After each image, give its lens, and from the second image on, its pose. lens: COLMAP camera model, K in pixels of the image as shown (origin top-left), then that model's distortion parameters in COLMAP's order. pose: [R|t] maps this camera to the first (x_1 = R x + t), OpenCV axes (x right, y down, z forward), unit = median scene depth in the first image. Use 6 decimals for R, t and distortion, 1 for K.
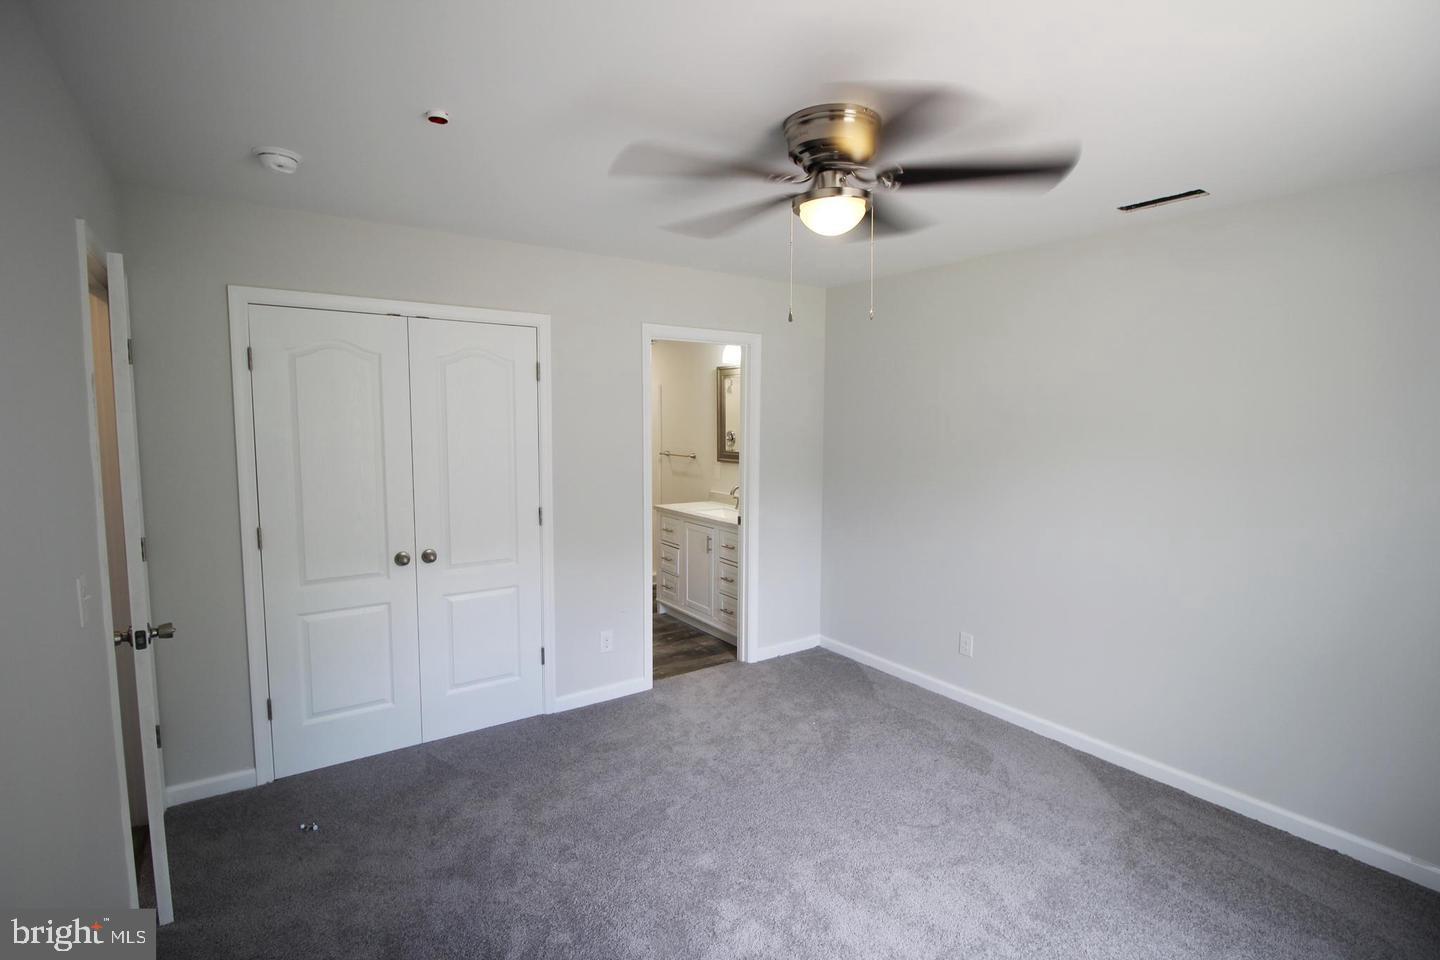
lens RADIAL K [[686.3, 0, 720.9], [0, 686.3, 479.6], [0, 0, 1]] dist [0.001393, -0.013934]
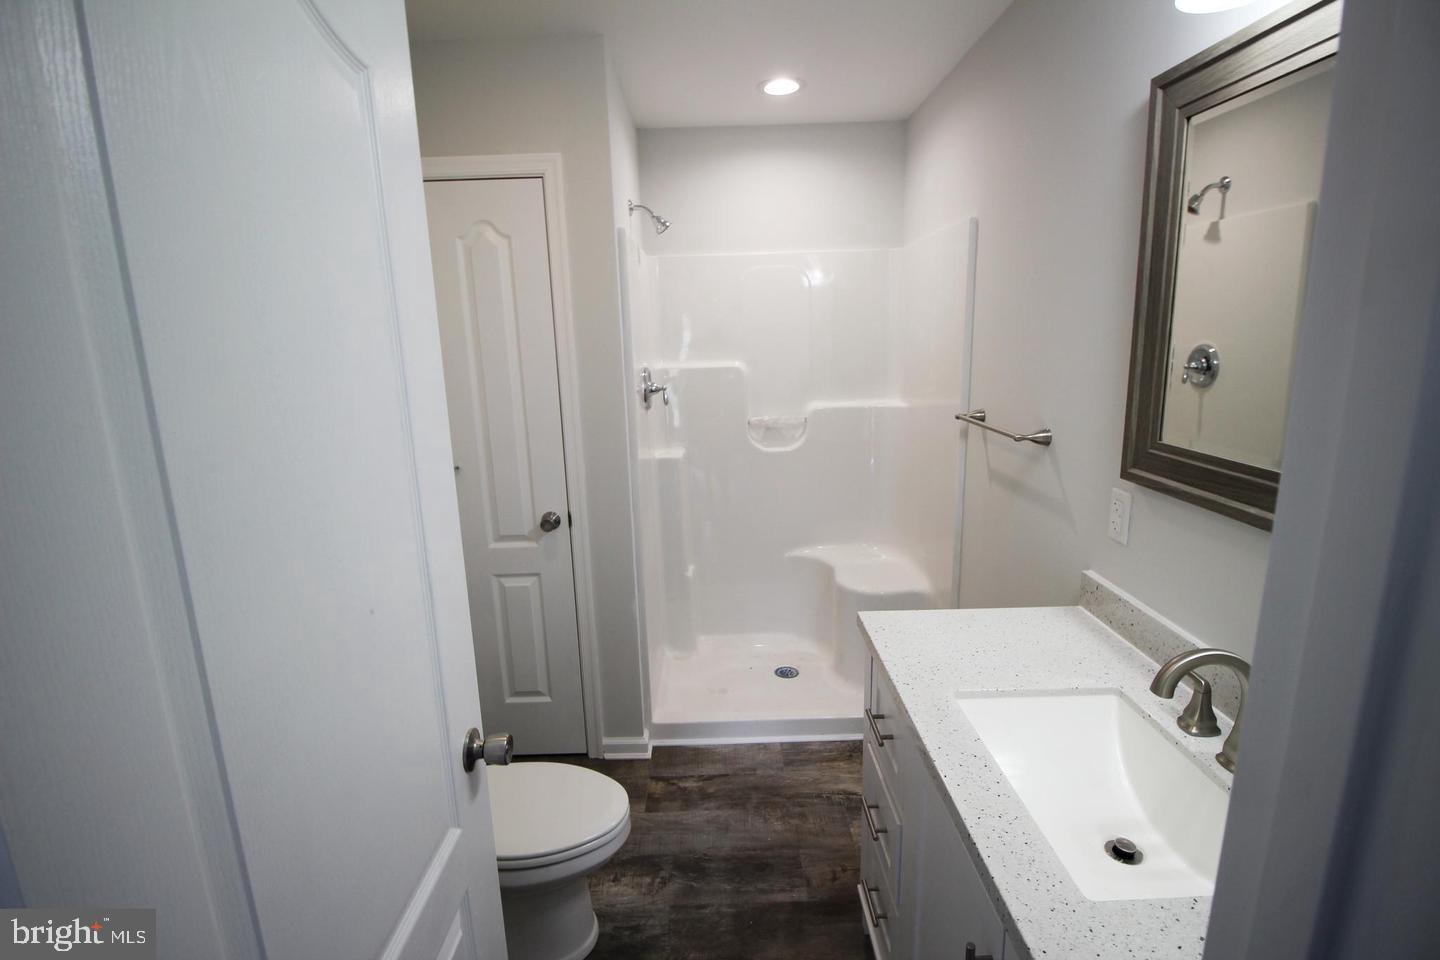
lens RADIAL K [[686.3, 0, 720.9], [0, 686.3, 479.6], [0, 0, 1]] dist [0.001393, -0.013934]
pose [[0.826735, 0.092448, -0.554943, 0.013251], [-0.019624, 0.990545, 0.135779, -0.057727], [0.562249, -0.101363, 0.820733, 0.706924]]
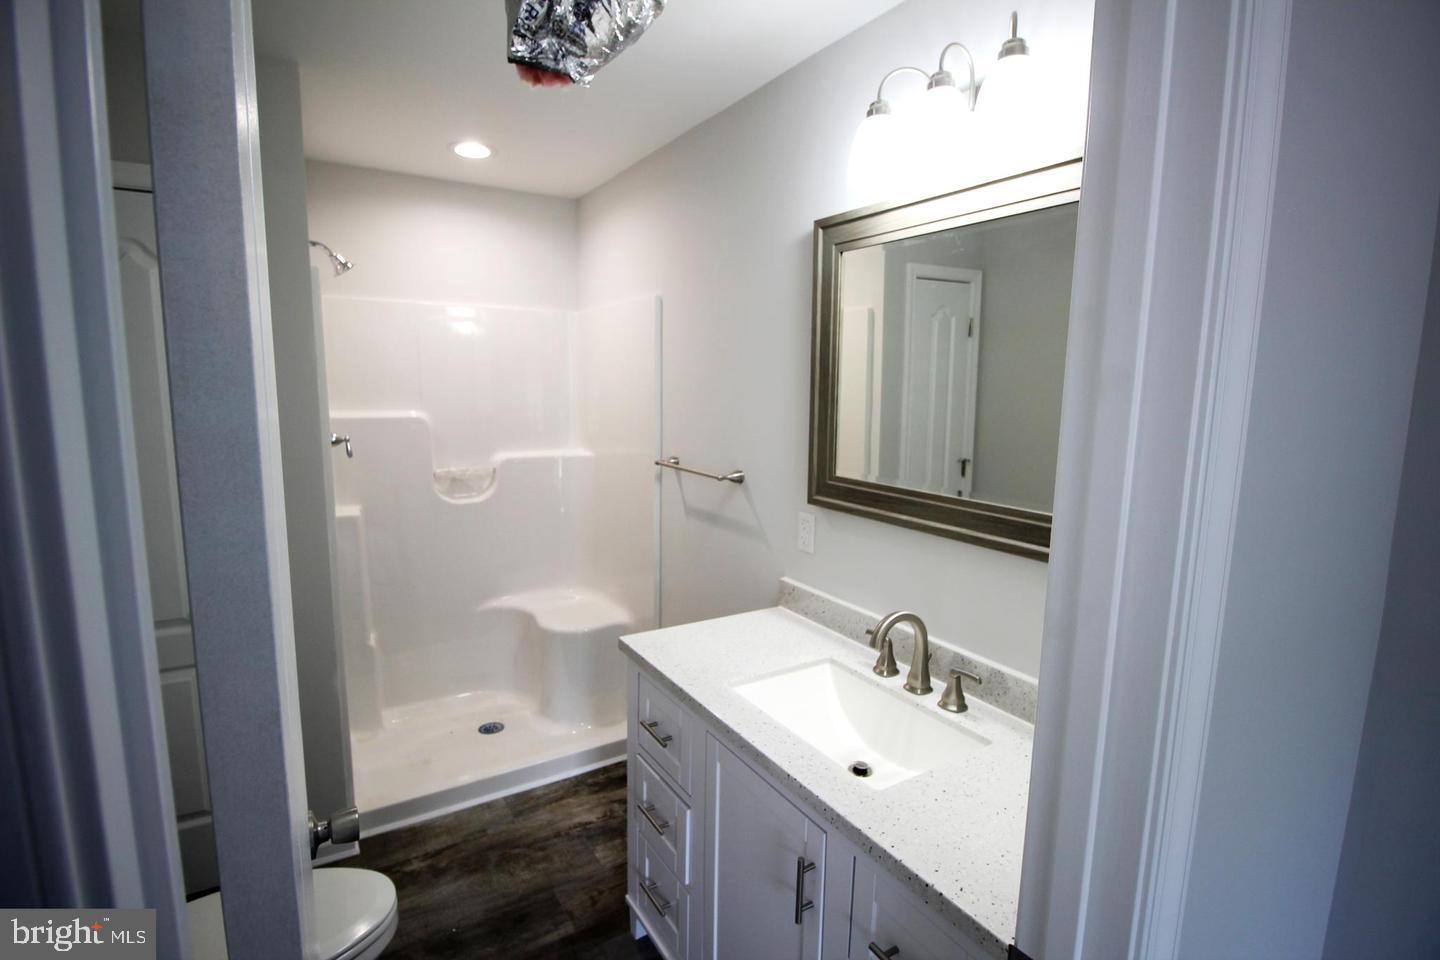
lens RADIAL K [[686.3, 0, 720.9], [0, 686.3, 479.6], [0, 0, 1]] dist [0.001393, -0.013934]
pose [[0.998766, 0.017101, -0.046621, -0.033279], [-0.014643, 0.998510, 0.052564, -0.055966], [0.047451, -0.051816, 0.997529, 0.655583]]
